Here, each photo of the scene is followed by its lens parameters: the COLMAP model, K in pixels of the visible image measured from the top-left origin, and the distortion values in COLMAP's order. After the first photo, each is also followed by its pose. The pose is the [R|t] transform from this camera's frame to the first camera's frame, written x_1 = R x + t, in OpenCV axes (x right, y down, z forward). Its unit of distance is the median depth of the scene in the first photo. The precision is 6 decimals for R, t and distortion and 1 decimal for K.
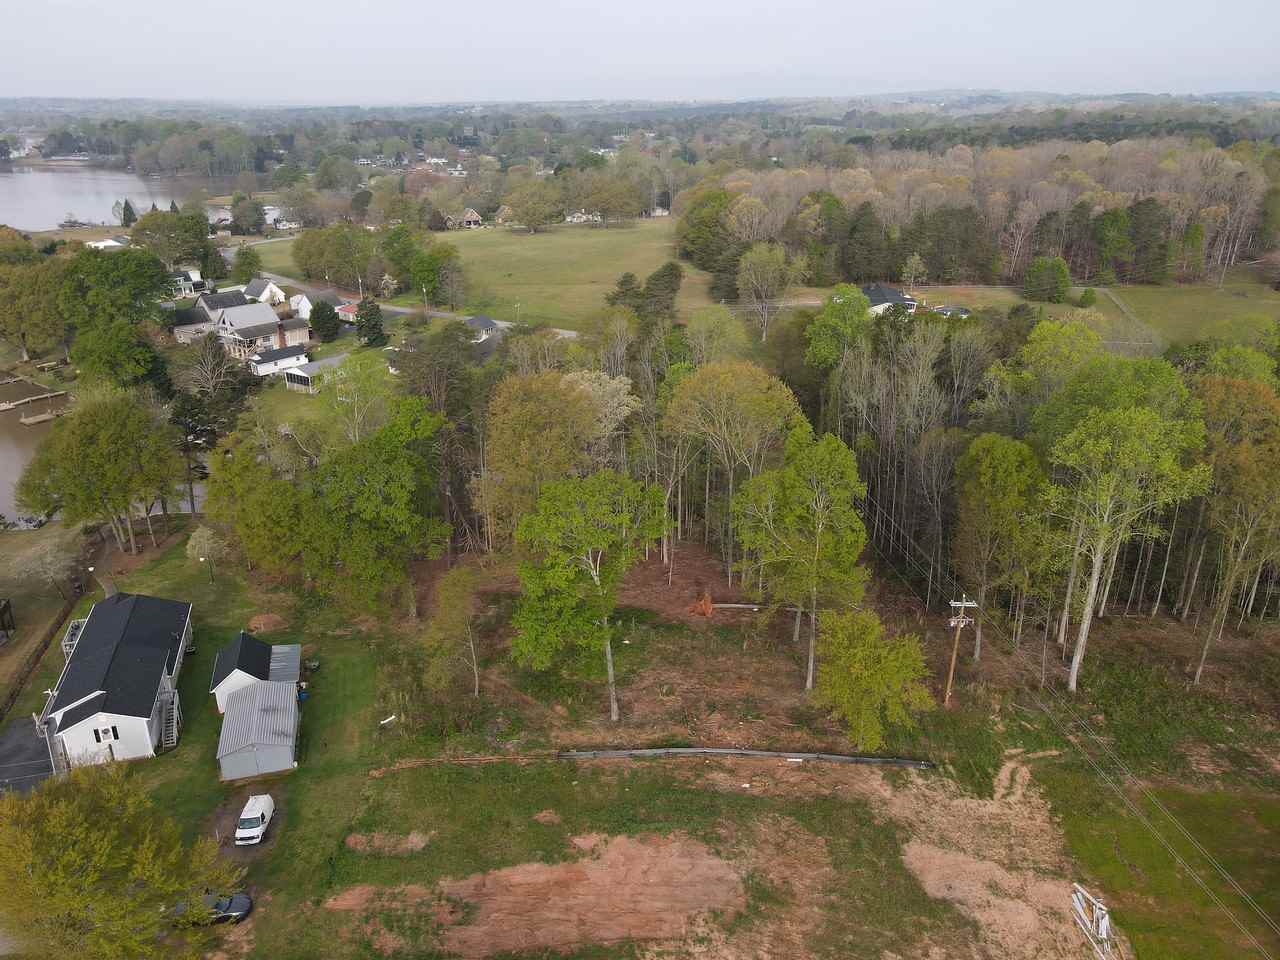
lens RADIAL K [[928.9, 0, 637.7], [0, 928.9, 479.4], [0, 0, 1]] dist [0.024935, 0.002186]
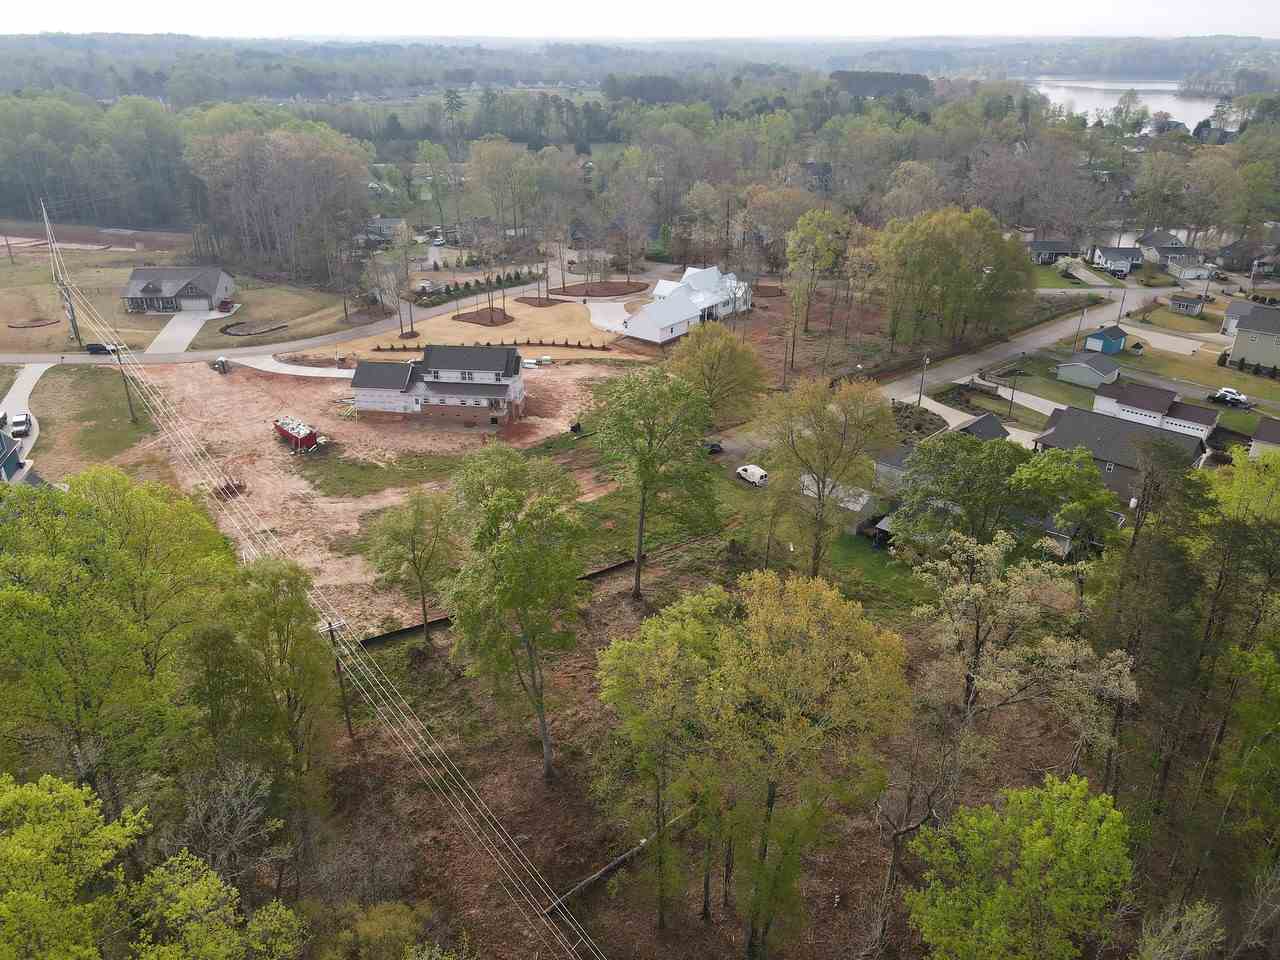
lens RADIAL K [[928.9, 0, 640.7], [0, 928.9, 481.5], [0, 0, 1]] dist [0.024935, 0.002186]
pose [[-0.835782, 0.235033, -0.496213, 0.505602], [-0.210783, 0.697154, 0.685235, -0.624516], [0.506990, 0.677300, -0.533128, 1.516171]]
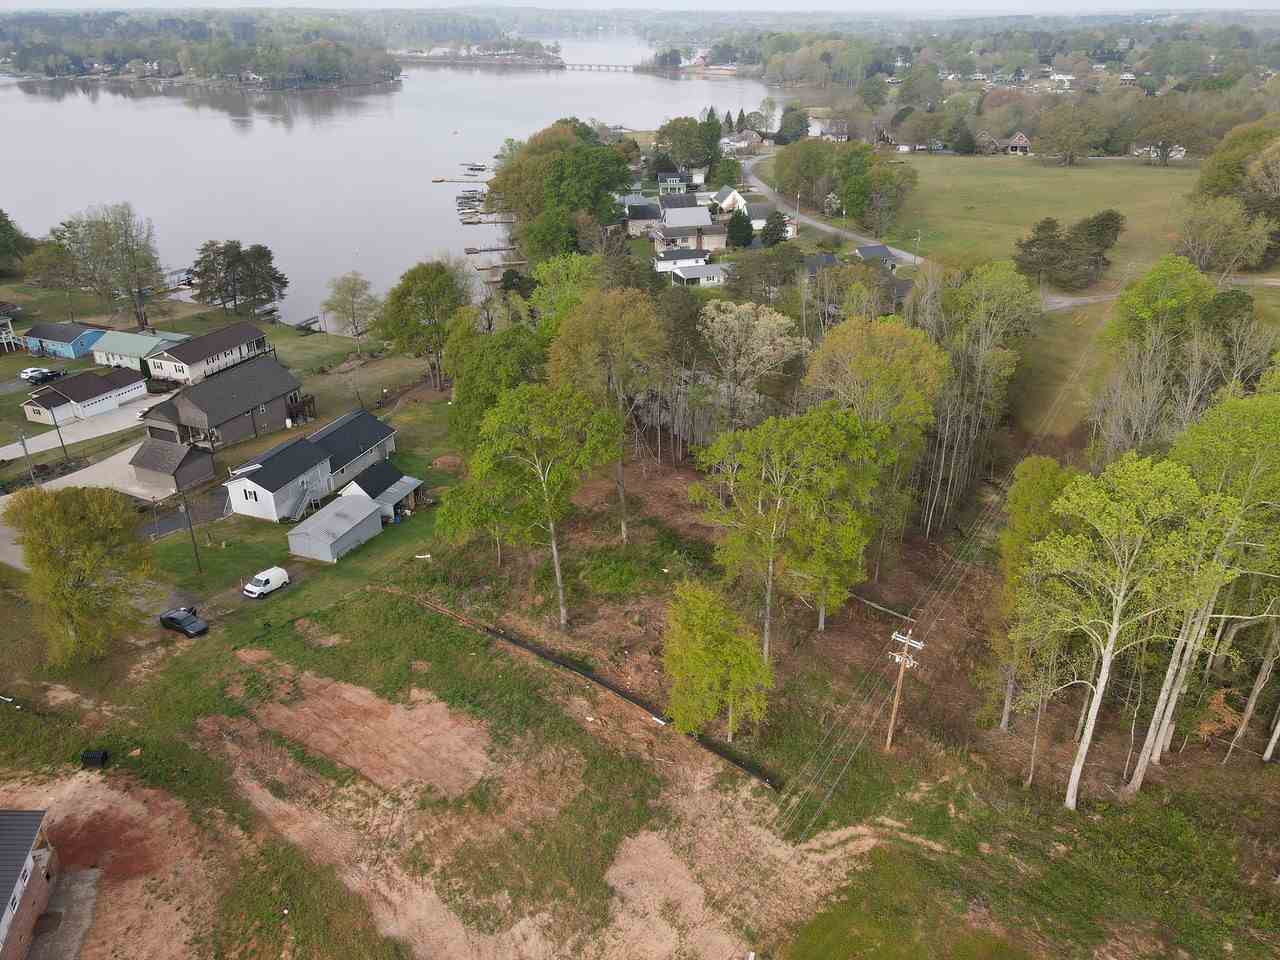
lens RADIAL K [[928.9, 0, 635.2], [0, 928.9, 476.2], [0, 0, 1]] dist [0.024935, 0.002186]
pose [[0.796747, 0.268931, -0.541176, 0.564427], [-0.226756, 0.963131, 0.144774, -0.073899], [0.560158, 0.007367, 0.828353, 0.168817]]
